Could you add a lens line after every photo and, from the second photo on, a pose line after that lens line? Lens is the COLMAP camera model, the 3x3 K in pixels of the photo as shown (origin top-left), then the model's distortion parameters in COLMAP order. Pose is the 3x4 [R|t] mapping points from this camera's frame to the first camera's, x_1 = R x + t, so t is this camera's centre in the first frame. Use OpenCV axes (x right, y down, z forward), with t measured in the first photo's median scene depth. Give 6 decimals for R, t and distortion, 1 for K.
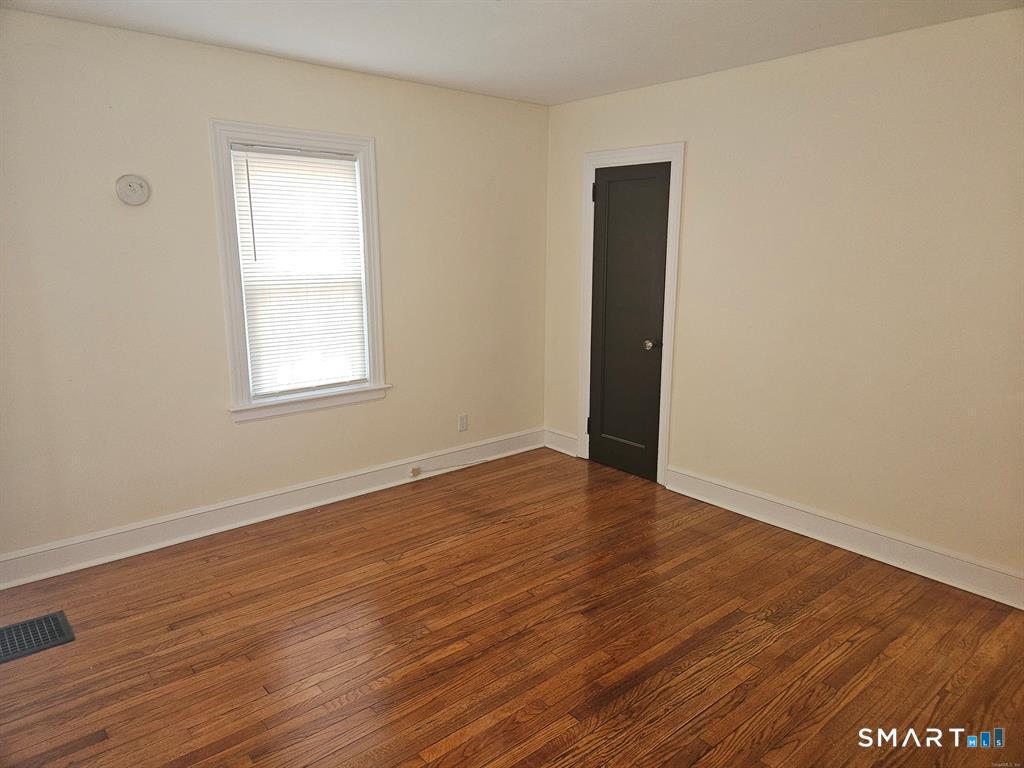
lens RADIAL K [[683.0, 0, 527.9], [0, 683.0, 384.0], [0, 0, 1]] dist [0.083159, -0.073024]
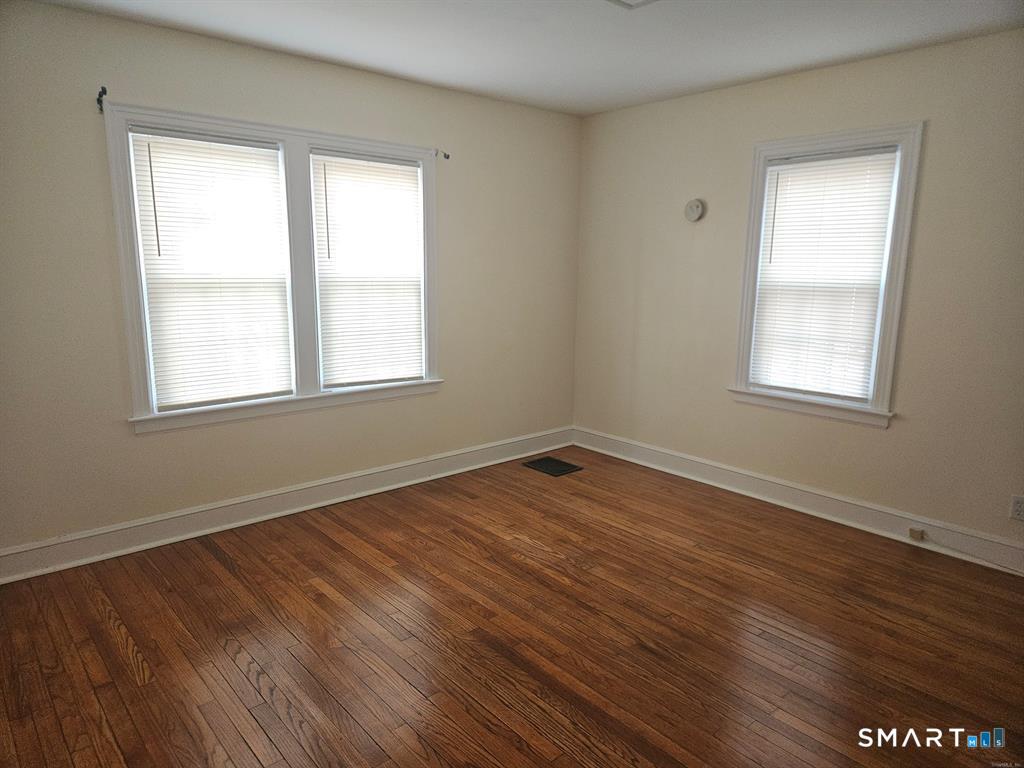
lens RADIAL K [[683.0, 0, 509.9], [0, 683.0, 392.0], [0, 0, 1]] dist [0.083159, -0.073024]
pose [[-0.016122, 0.185264, -0.982557, 0.807612], [-0.216045, 0.958825, 0.184334, -0.101793], [0.976250, 0.215249, 0.024567, 0.656017]]
